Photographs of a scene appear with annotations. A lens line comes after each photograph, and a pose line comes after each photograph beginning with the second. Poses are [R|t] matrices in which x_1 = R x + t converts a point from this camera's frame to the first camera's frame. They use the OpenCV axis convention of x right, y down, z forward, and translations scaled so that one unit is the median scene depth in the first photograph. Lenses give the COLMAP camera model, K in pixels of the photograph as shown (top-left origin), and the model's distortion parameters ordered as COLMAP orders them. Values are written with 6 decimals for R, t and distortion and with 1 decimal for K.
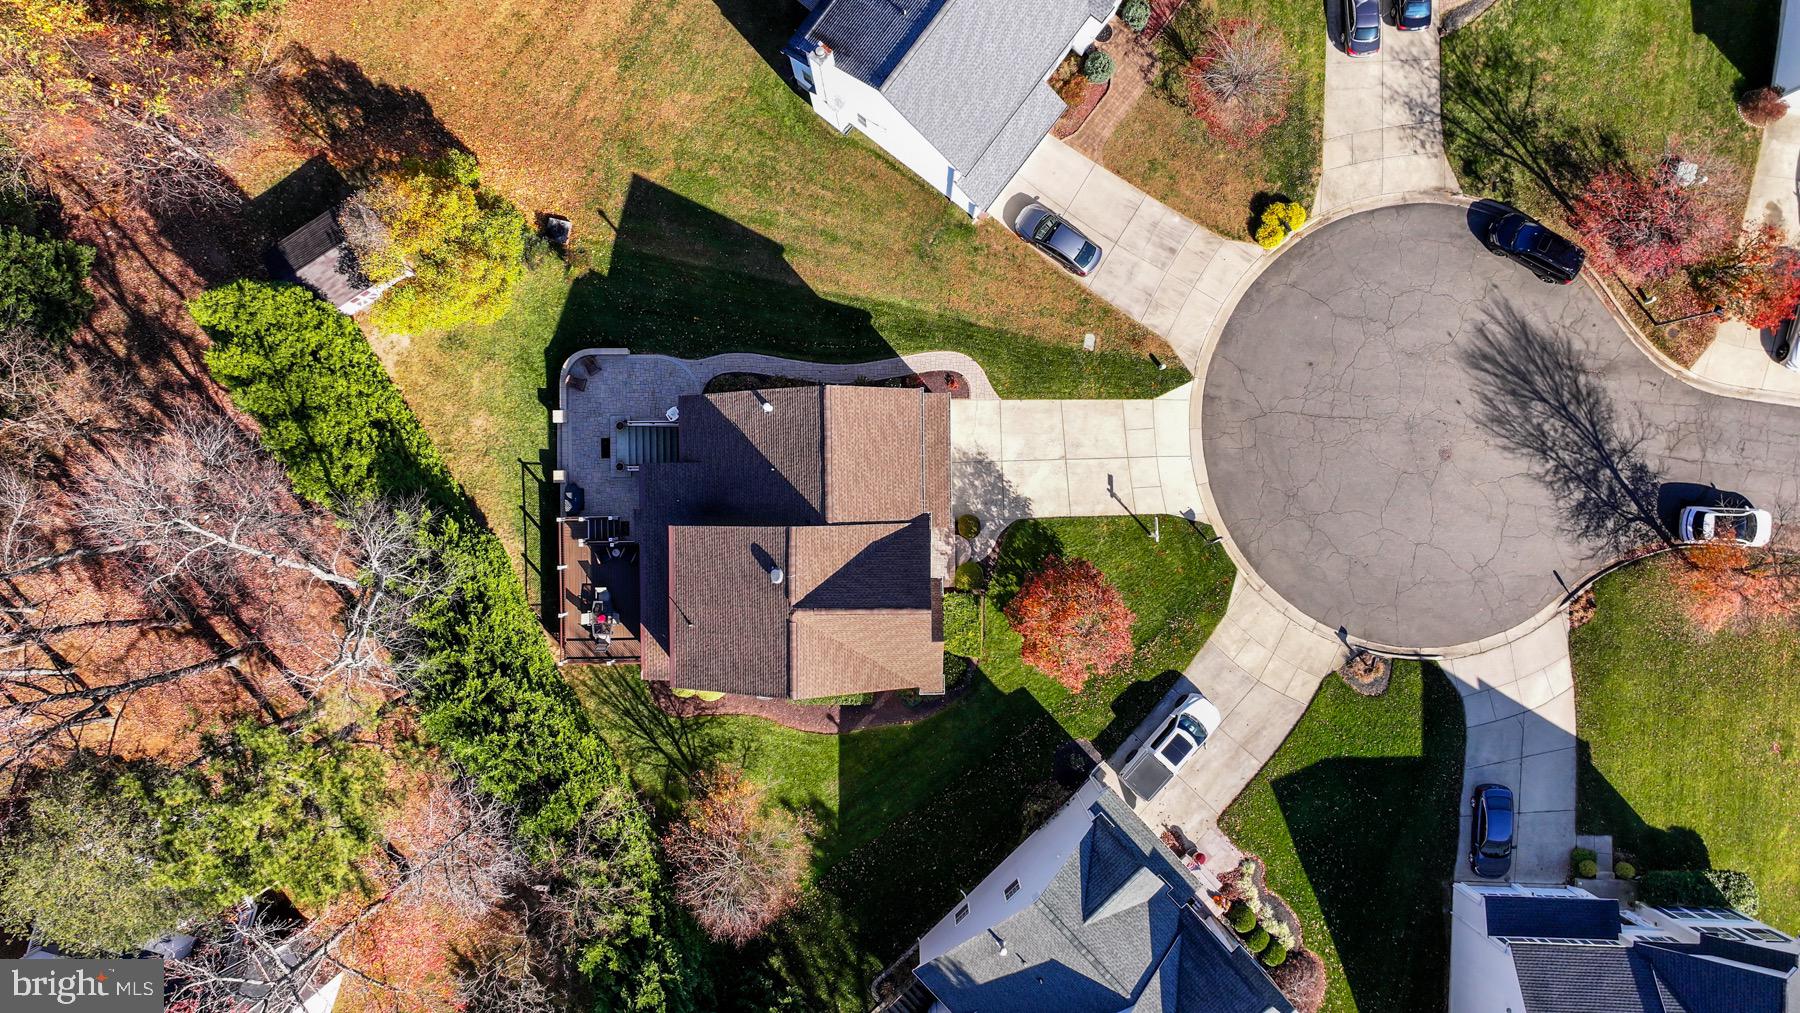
lens RADIAL K [[1263.5, 0, 903.1], [0, 1263.5, 502.7], [0, 0, 1]] dist [0.001820, 0.008851]
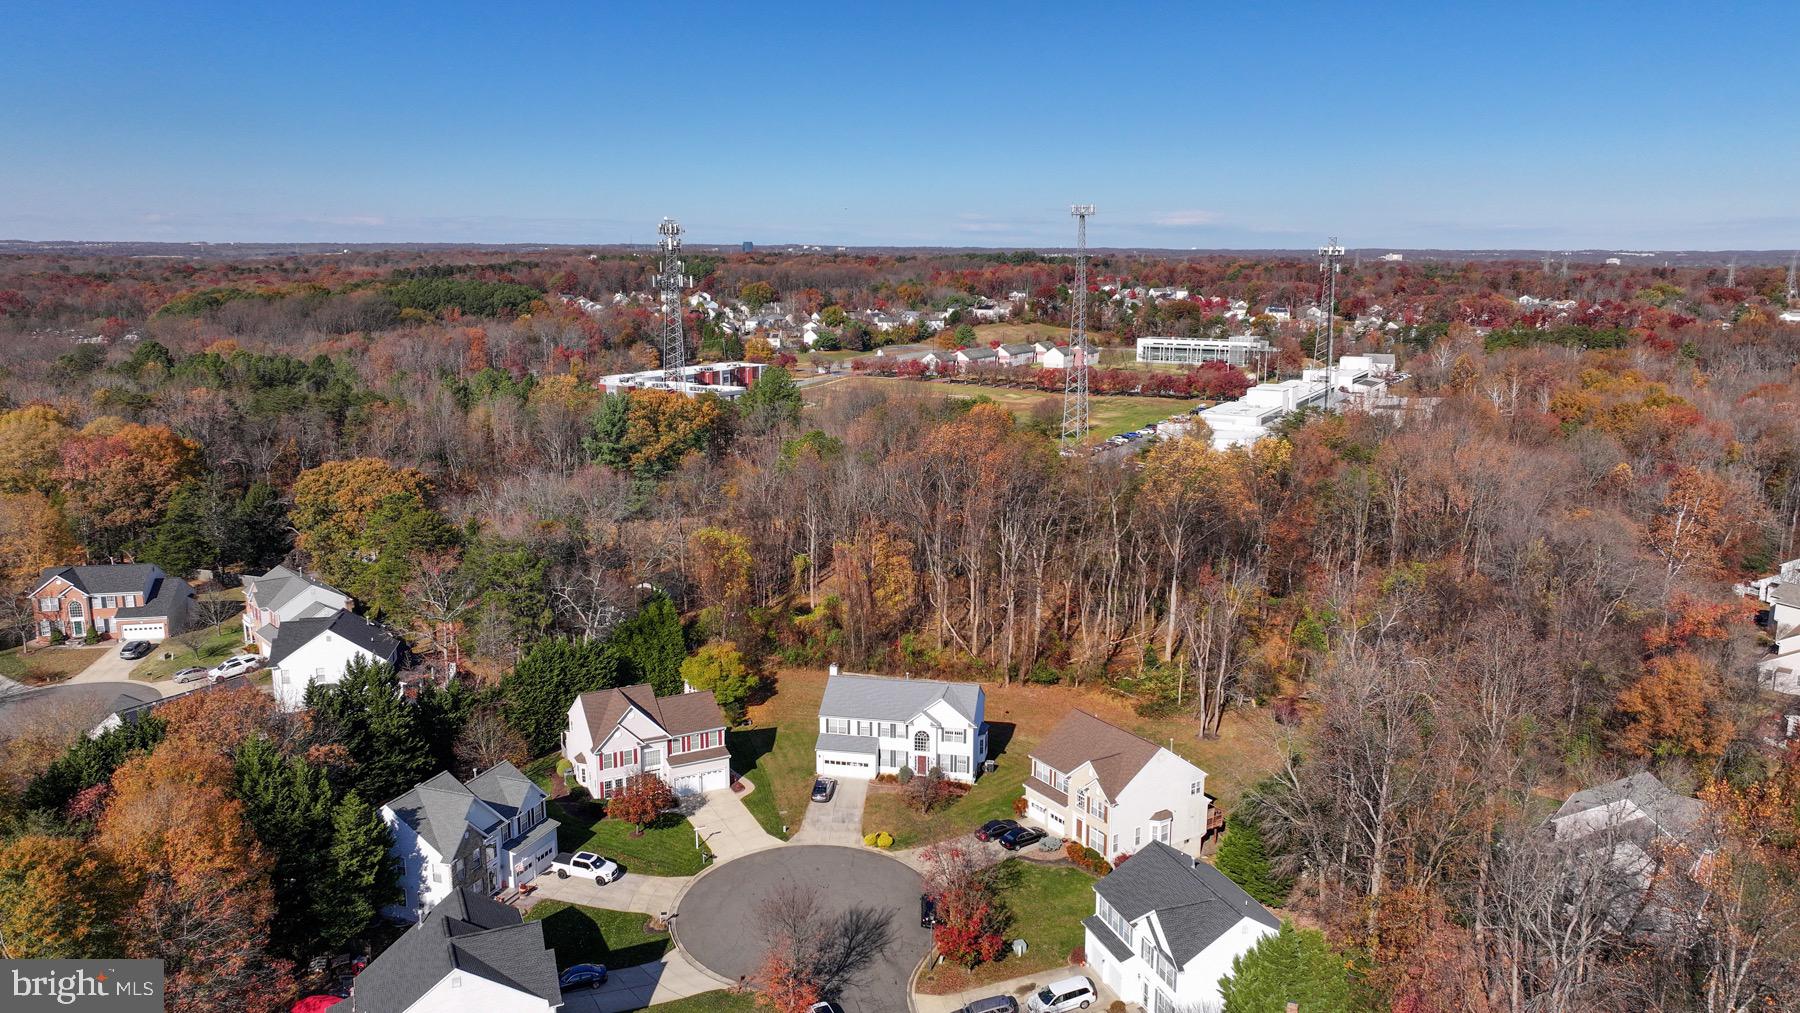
lens RADIAL K [[1263.5, 0, 905.3], [0, 1263.5, 502.2], [0, 0, 1]] dist [0.001820, 0.008851]
pose [[0.449633, 0.174053, -0.876091, 1.848637], [-0.893188, 0.080236, -0.442467, 0.526808], [-0.006718, 0.981462, 0.191539, 0.153660]]
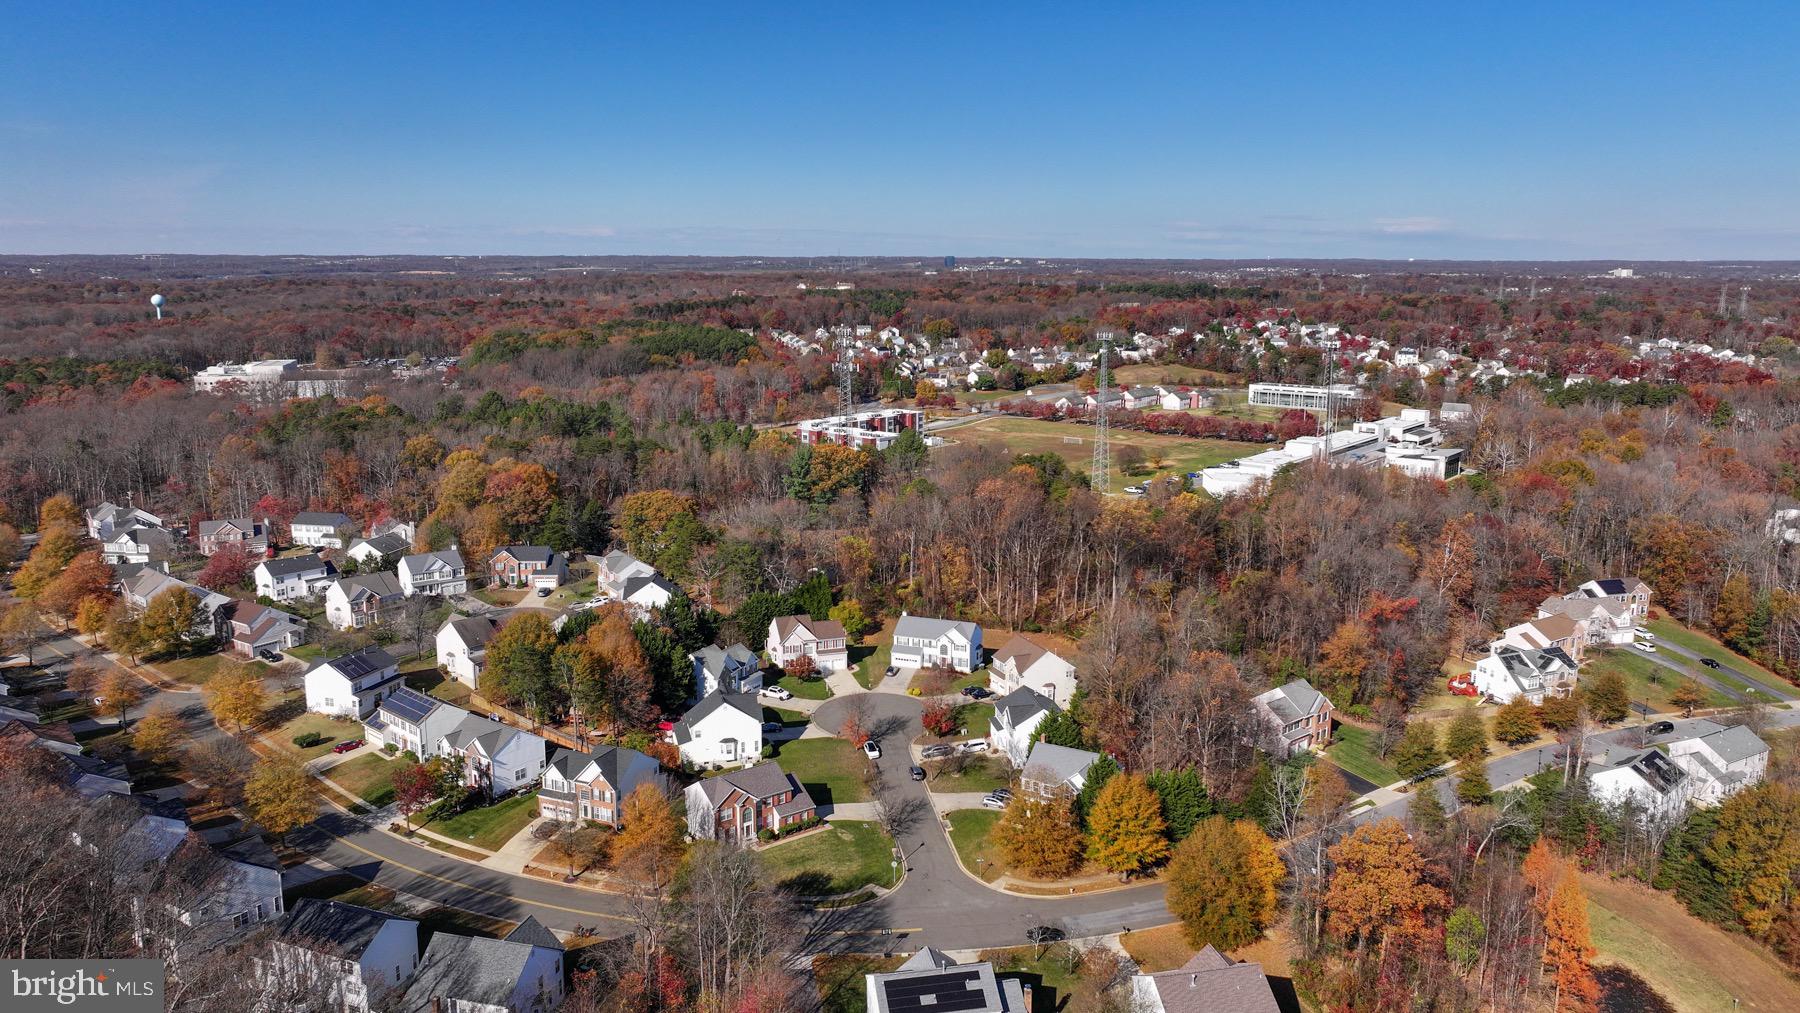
lens RADIAL K [[1263.5, 0, 905.8], [0, 1263.5, 503.1], [0, 0, 1]] dist [0.001820, 0.008851]
pose [[0.302902, 0.180087, -0.935852, 3.745902], [-0.953001, 0.050718, -0.298693, 0.912623], [-0.006326, 0.982342, 0.186986, -0.275817]]
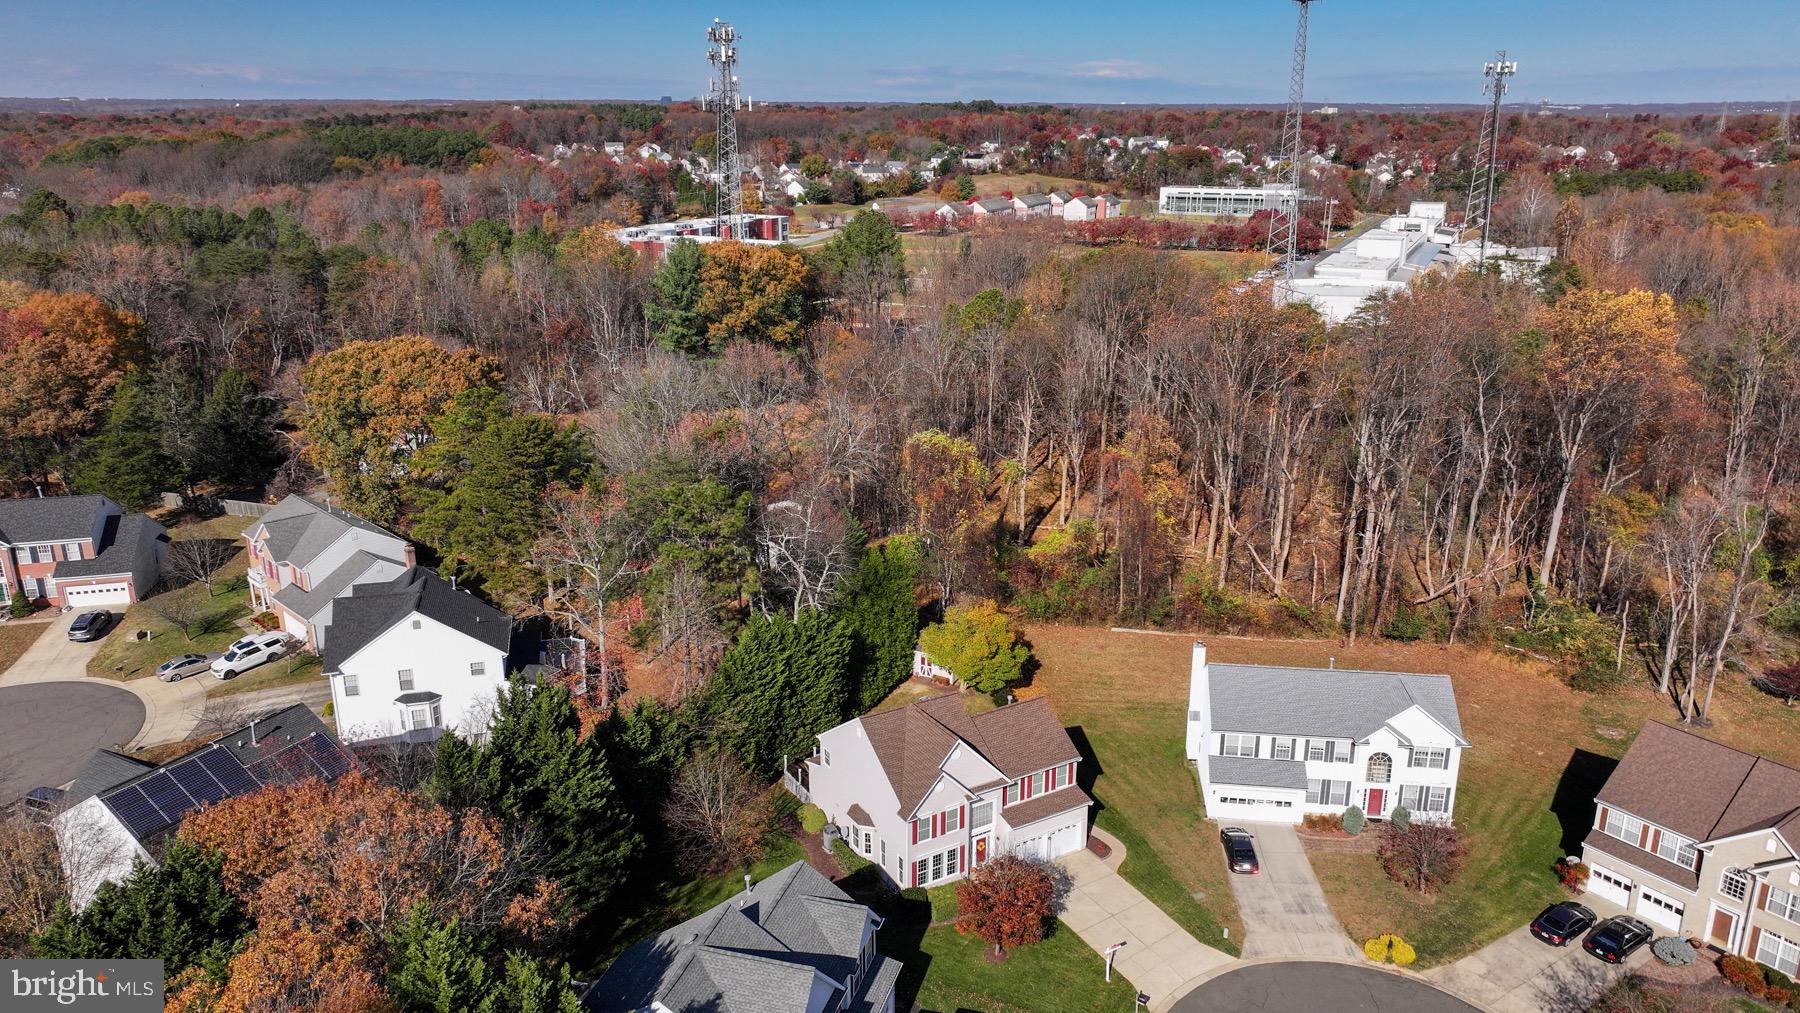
lens RADIAL K [[1263.5, 0, 907.5], [0, 1263.5, 499.8], [0, 0, 1]] dist [0.001820, 0.008851]
pose [[0.504760, 0.254397, -0.824924, 0.917553], [-0.863253, 0.145031, -0.483487, 0.655145], [-0.003358, 0.956163, 0.292815, 0.268579]]
